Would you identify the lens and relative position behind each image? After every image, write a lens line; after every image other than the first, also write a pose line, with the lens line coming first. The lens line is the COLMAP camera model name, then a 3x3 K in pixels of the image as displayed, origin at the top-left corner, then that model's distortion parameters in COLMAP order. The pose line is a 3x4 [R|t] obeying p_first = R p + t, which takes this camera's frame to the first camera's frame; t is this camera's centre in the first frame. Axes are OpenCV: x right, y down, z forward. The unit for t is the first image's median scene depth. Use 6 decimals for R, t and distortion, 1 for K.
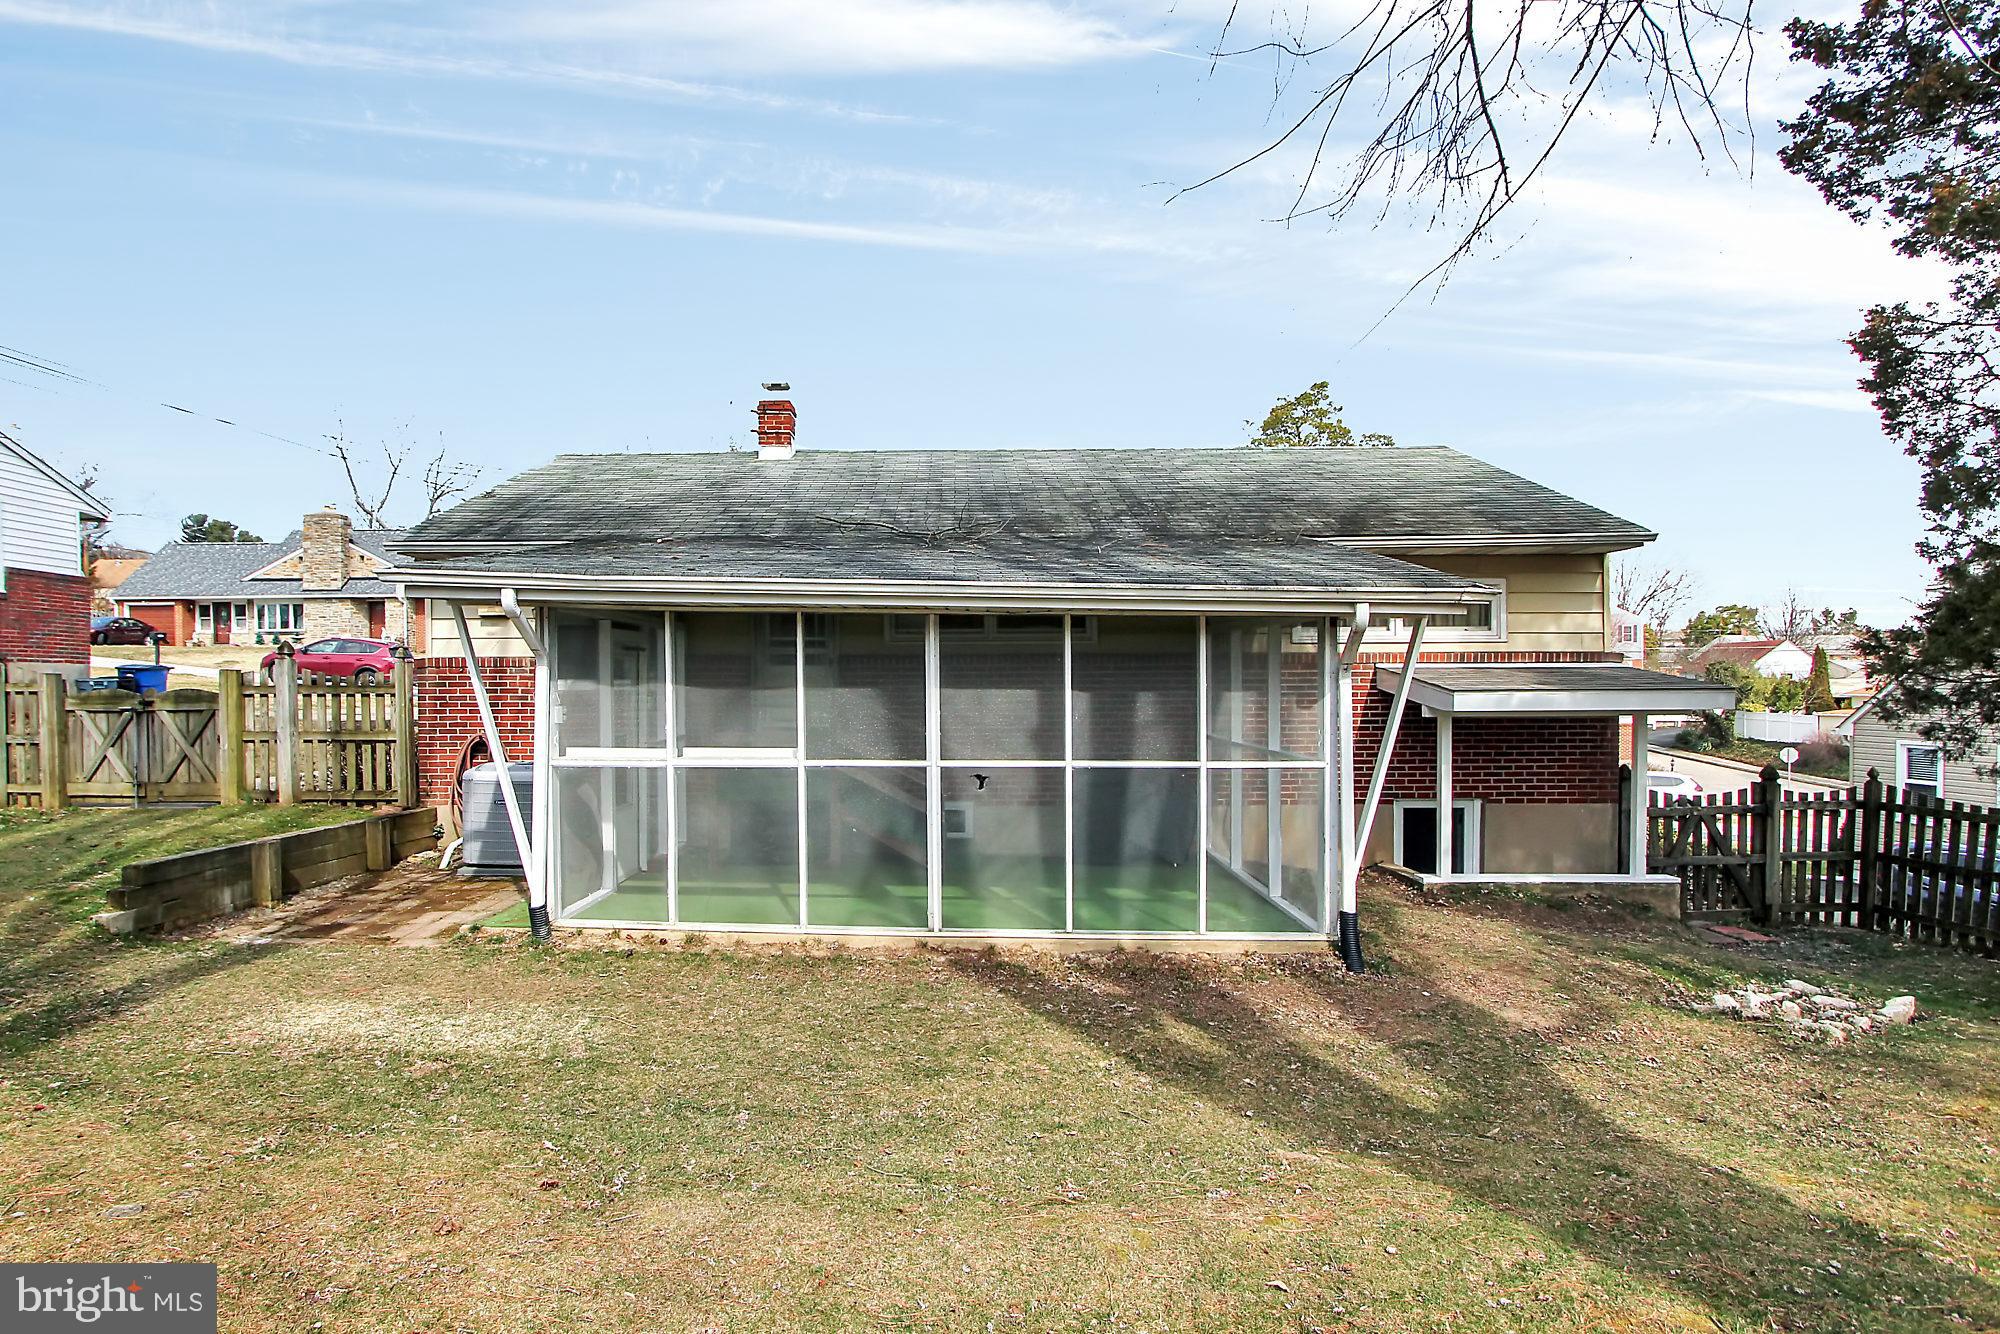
lens RADIAL K [[1050.4, 0, 990.9], [0, 1050.4, 670.7], [0, 0, 1]] dist [-0.022577, -0.000309]
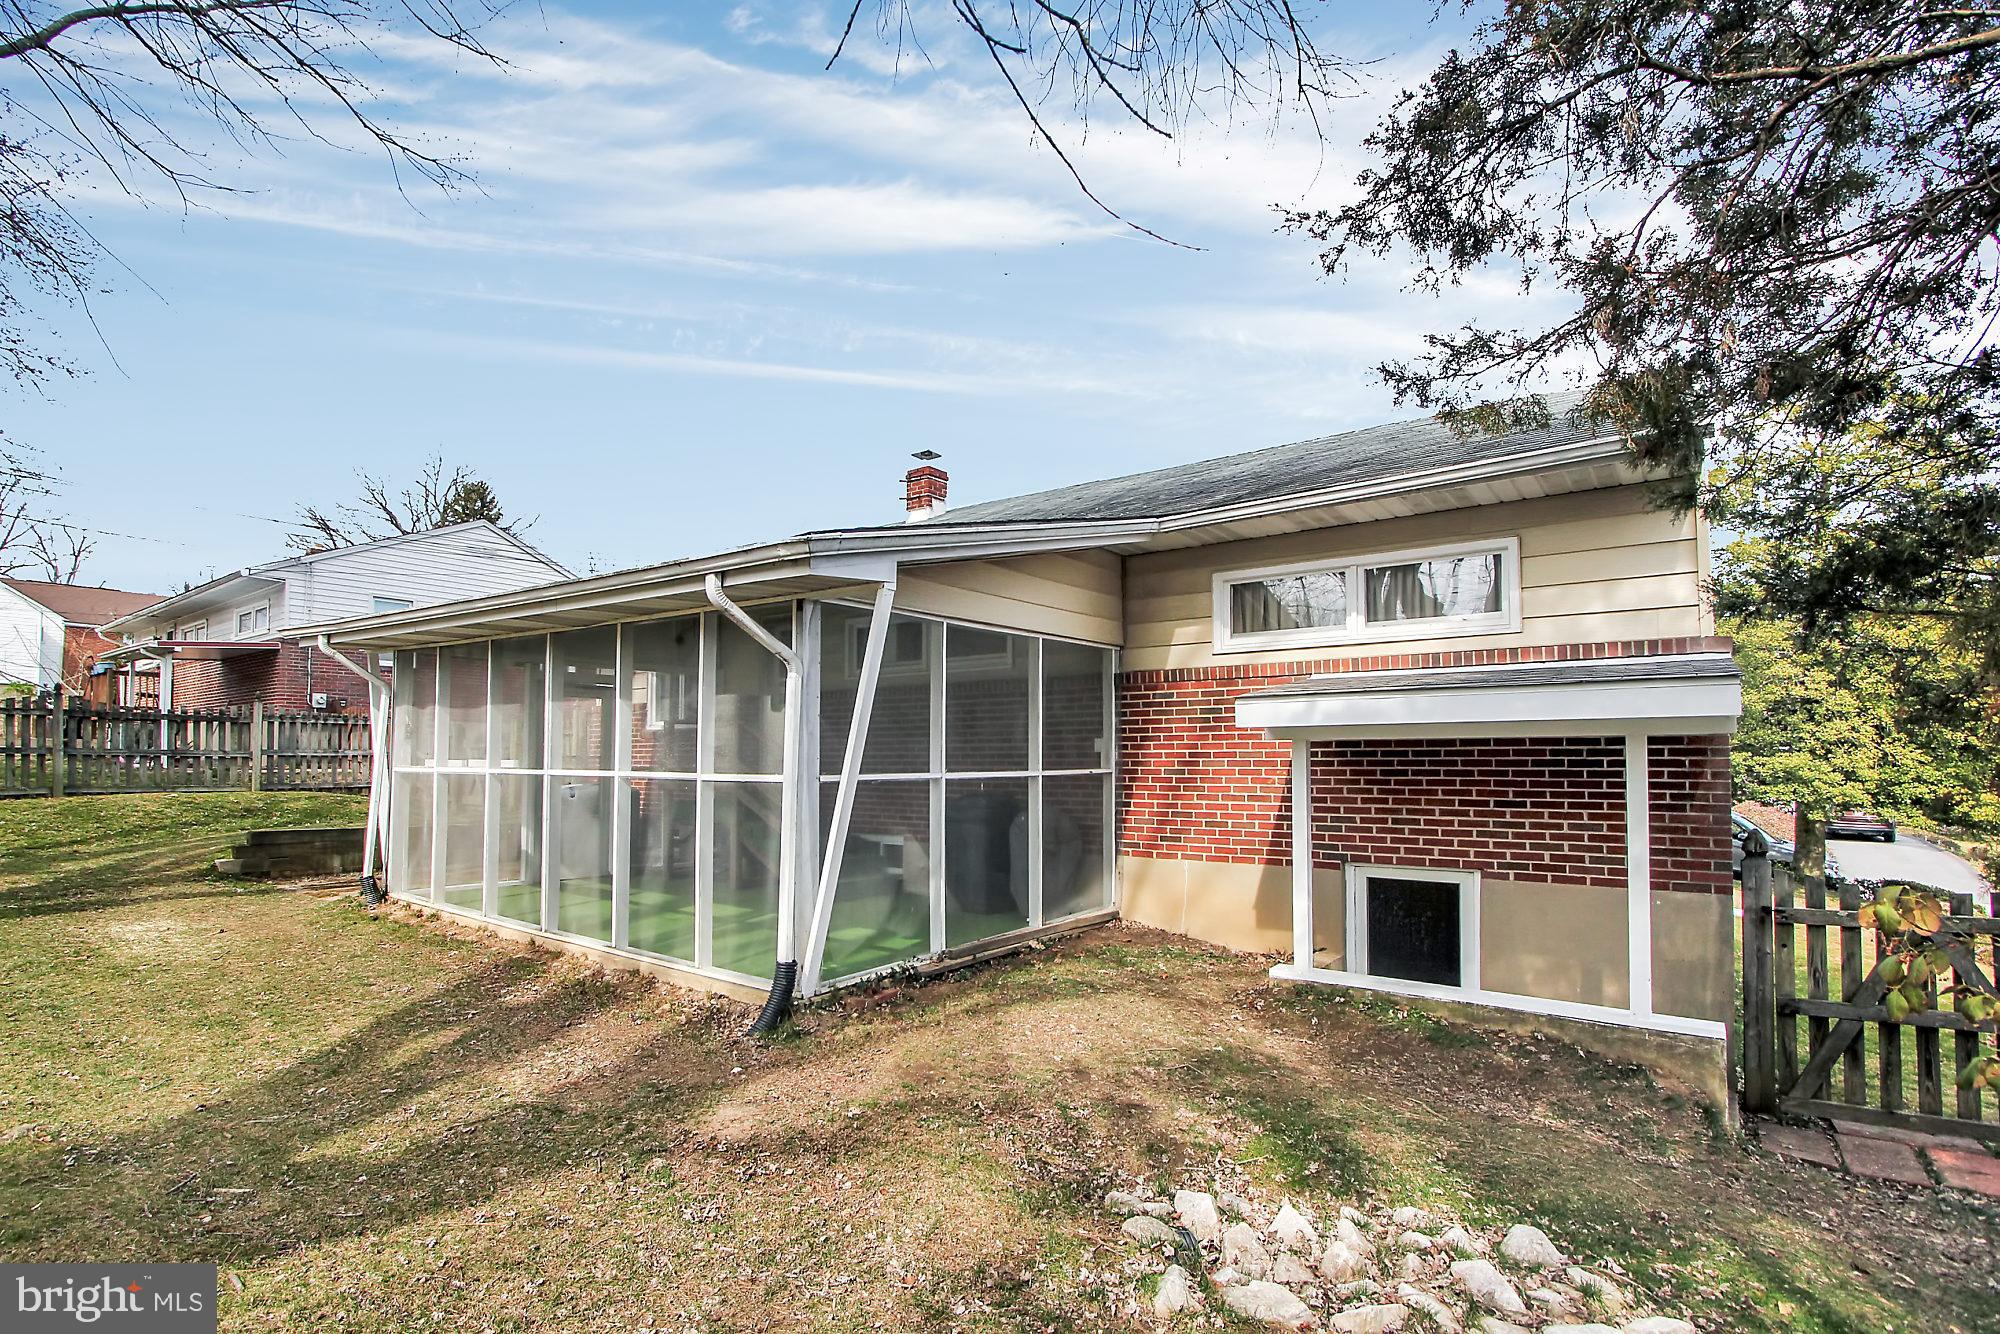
lens RADIAL K [[983.9, 0, 1001.1], [0, 983.9, 725.6], [0, 0, 1]] dist [-0.012629, 0.000116]
pose [[0.803367, -0.017671, -0.595222, 0.669841], [0.000944, 0.999596, -0.028403, 0.053058], [0.595483, 0.022256, 0.803059, 0.356666]]
